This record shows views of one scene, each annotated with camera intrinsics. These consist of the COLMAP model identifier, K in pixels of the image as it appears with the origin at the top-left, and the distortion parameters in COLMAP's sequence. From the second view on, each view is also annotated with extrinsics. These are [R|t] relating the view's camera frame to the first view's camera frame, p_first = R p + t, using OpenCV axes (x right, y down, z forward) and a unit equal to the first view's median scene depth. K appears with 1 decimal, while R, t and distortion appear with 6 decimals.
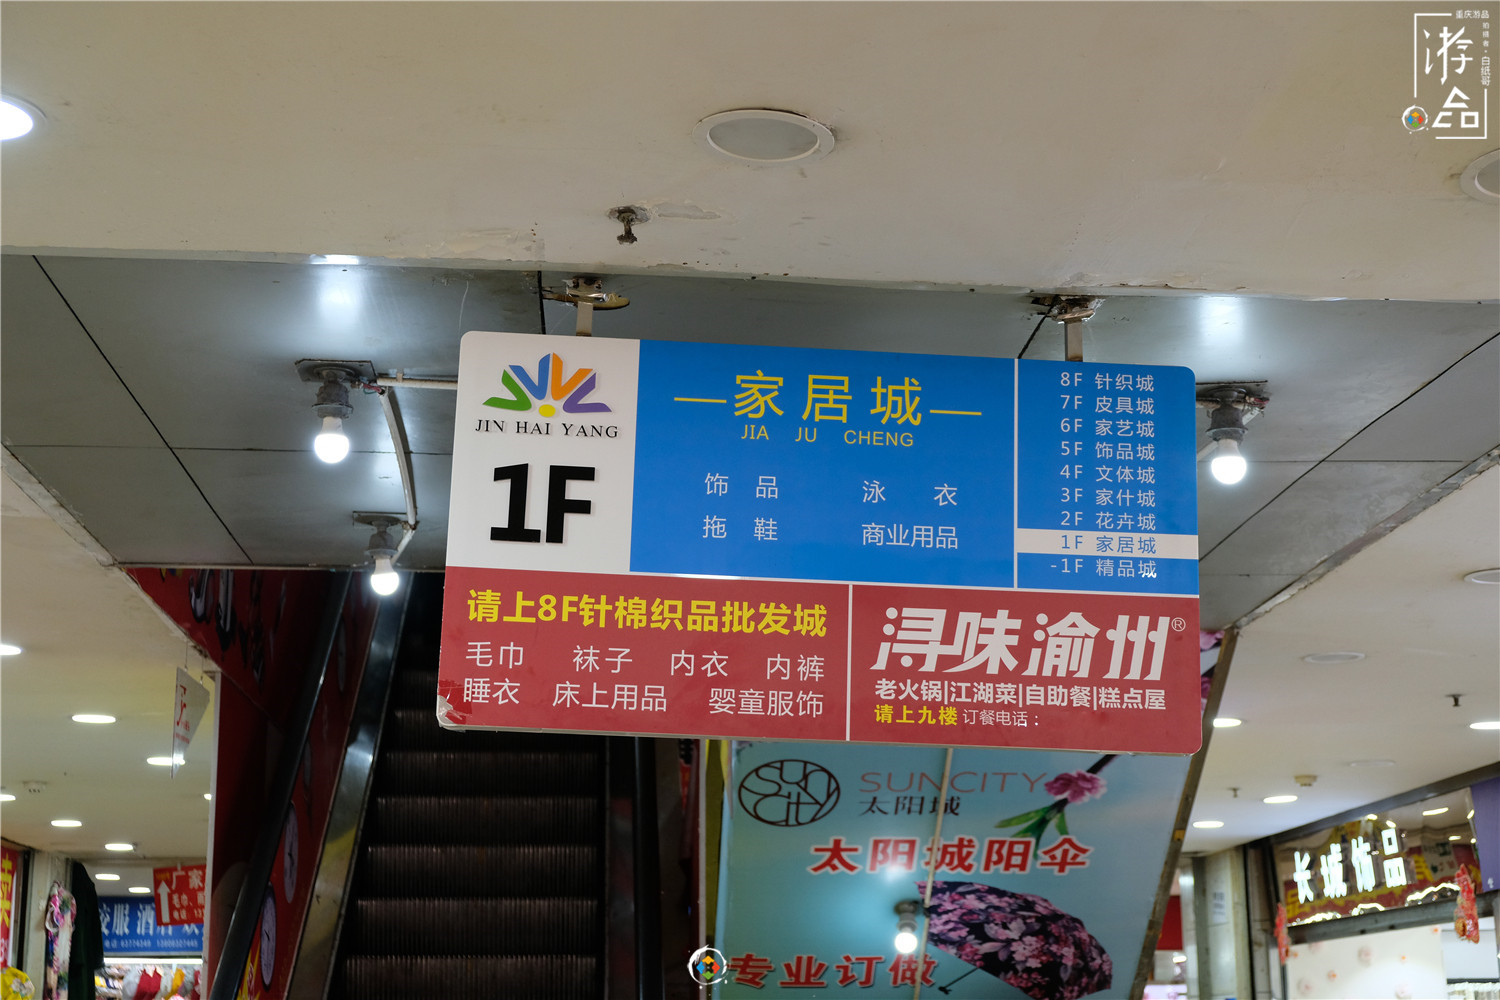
lens RADIAL K [[2280.0, 0, 750.8], [0, 2280.0, 504.8], [0, 0, 1]] dist [0.017359, 0.000000]
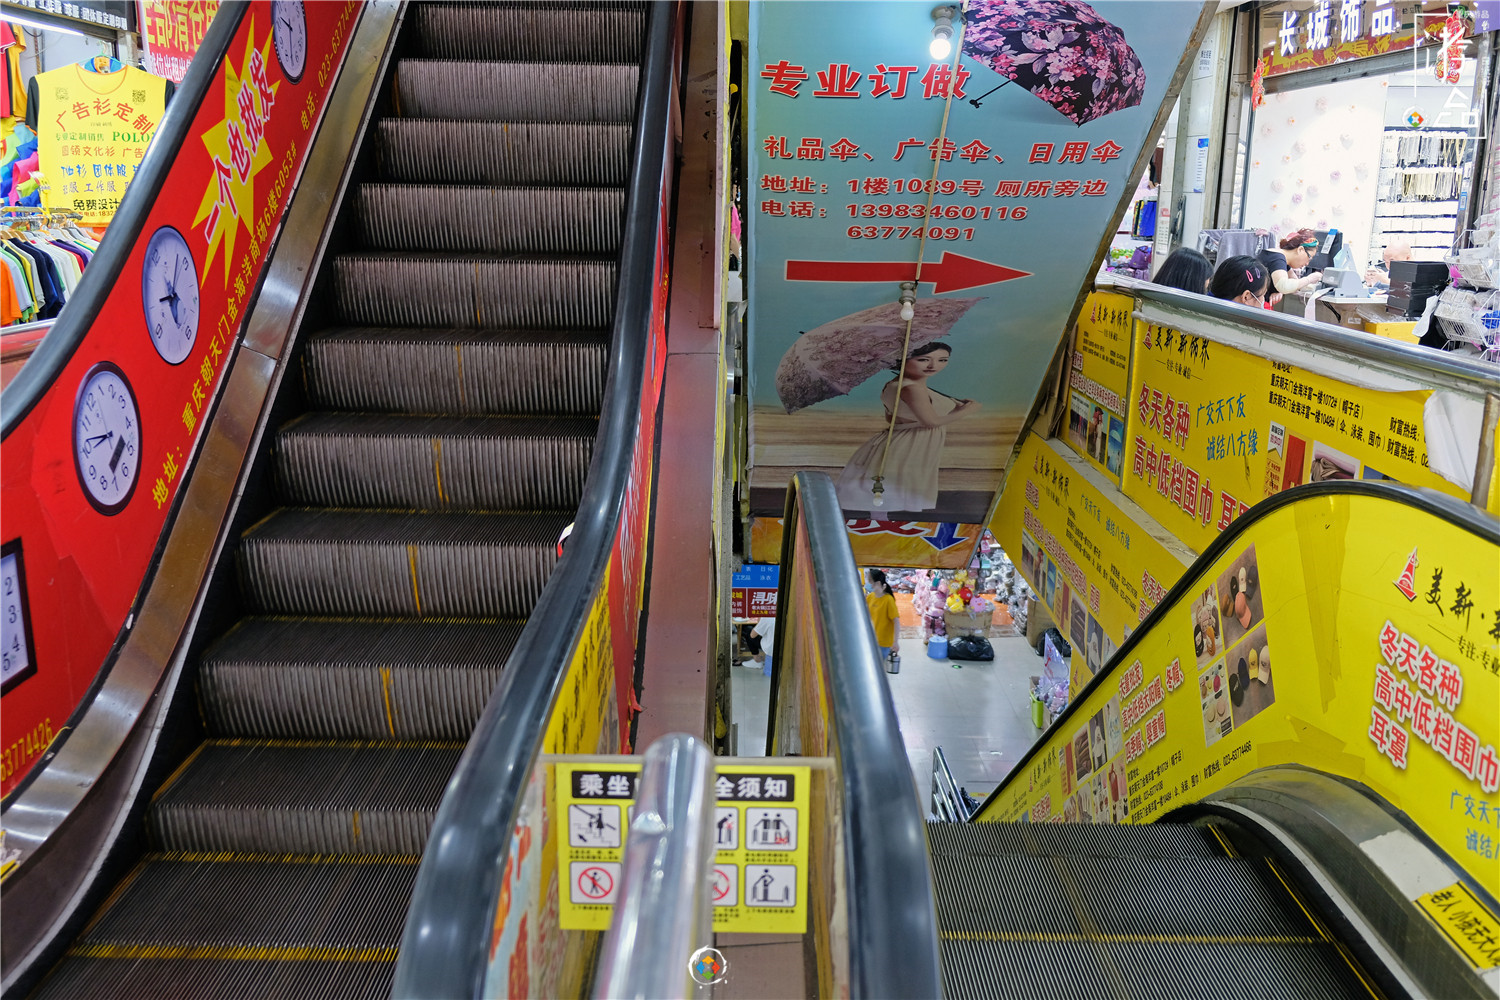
lens RADIAL K [[1411.2, 0, 756.1], [0, 1411.2, 501.4], [0, 0, 1]] dist [0.050260, 0.000000]
pose [[0.997755, 0.036493, -0.056161, 0.029489], [-0.008137, 0.898363, 0.439179, 0.096307], [0.066480, -0.437736, 0.896643, 0.351616]]
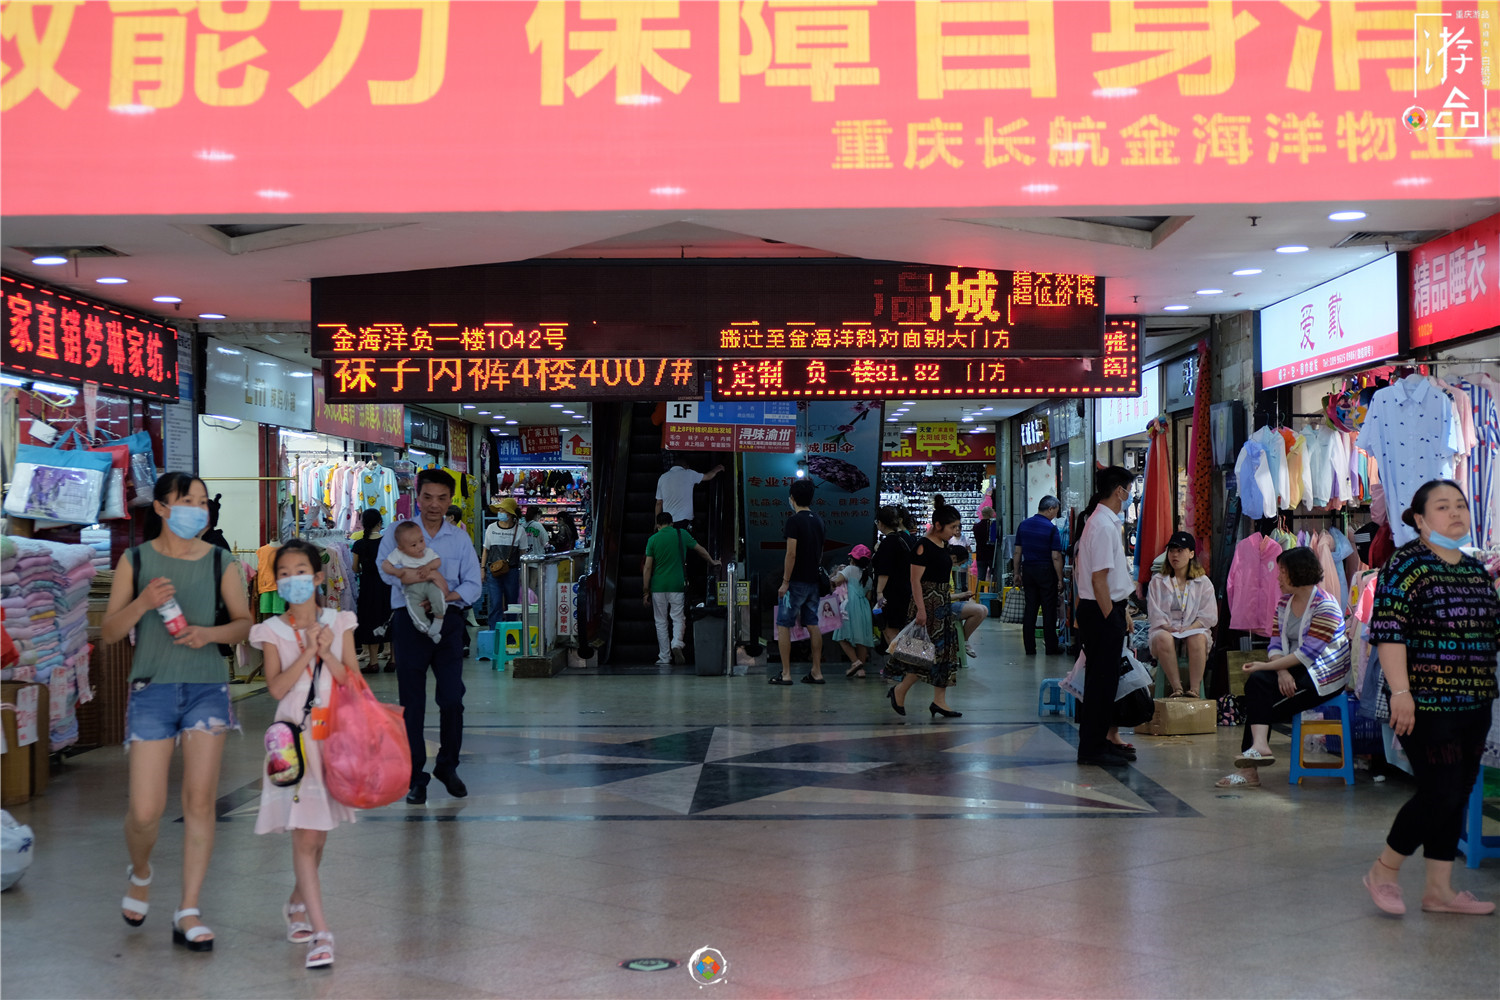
lens RADIAL K [[2124.6, 0, 749.2], [0, 2124.6, 500.2], [0, 0, 1]] dist [-0.002309, 0.000000]
pose [[0.997186, -0.001910, -0.074943, 0.218152], [0.018611, 0.974689, 0.222791, -0.442808], [0.072620, -0.223559, 0.971981, -1.940715]]
